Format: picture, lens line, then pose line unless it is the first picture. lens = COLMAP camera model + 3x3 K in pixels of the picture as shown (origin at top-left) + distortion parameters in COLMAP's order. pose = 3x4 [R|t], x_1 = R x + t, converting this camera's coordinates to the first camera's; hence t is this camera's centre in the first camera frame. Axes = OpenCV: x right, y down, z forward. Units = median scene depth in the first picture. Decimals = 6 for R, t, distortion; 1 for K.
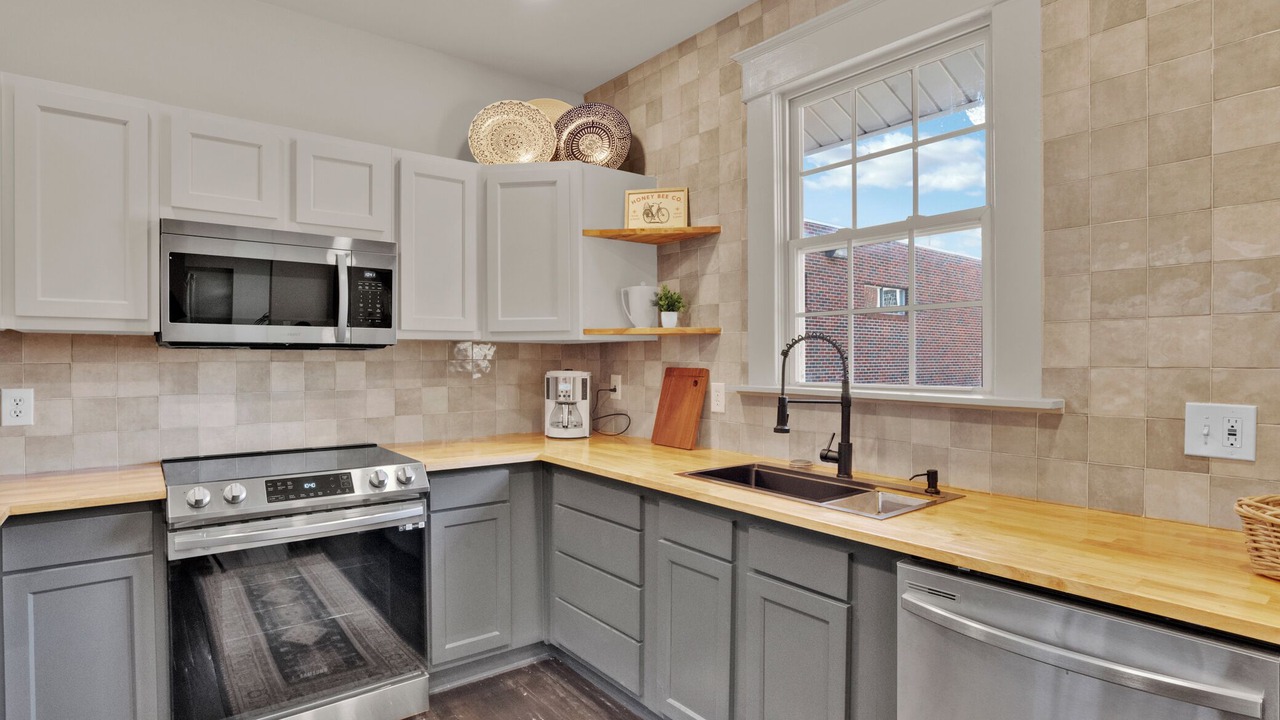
lens RADIAL K [[649.9, 0, 638.8], [0, 649.9, 367.7], [0, 0, 1]] dist [-0.045189, 0.012762]
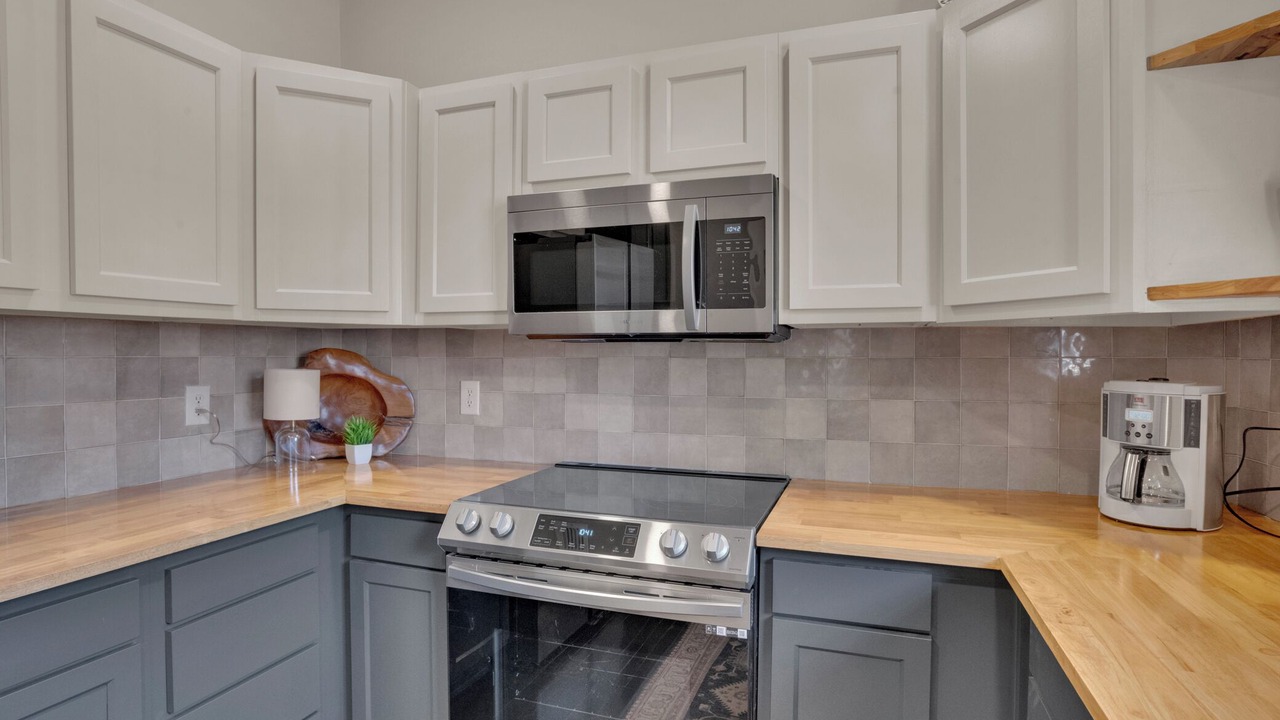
lens RADIAL K [[649.9, 0, 638.0], [0, 649.9, 365.9], [0, 0, 1]] dist [-0.045189, 0.012762]
pose [[0.536177, 0.016893, -0.843937, 0.104099], [-0.015430, 0.999829, 0.010211, -0.007628], [0.843965, 0.007547, 0.536346, 0.572227]]
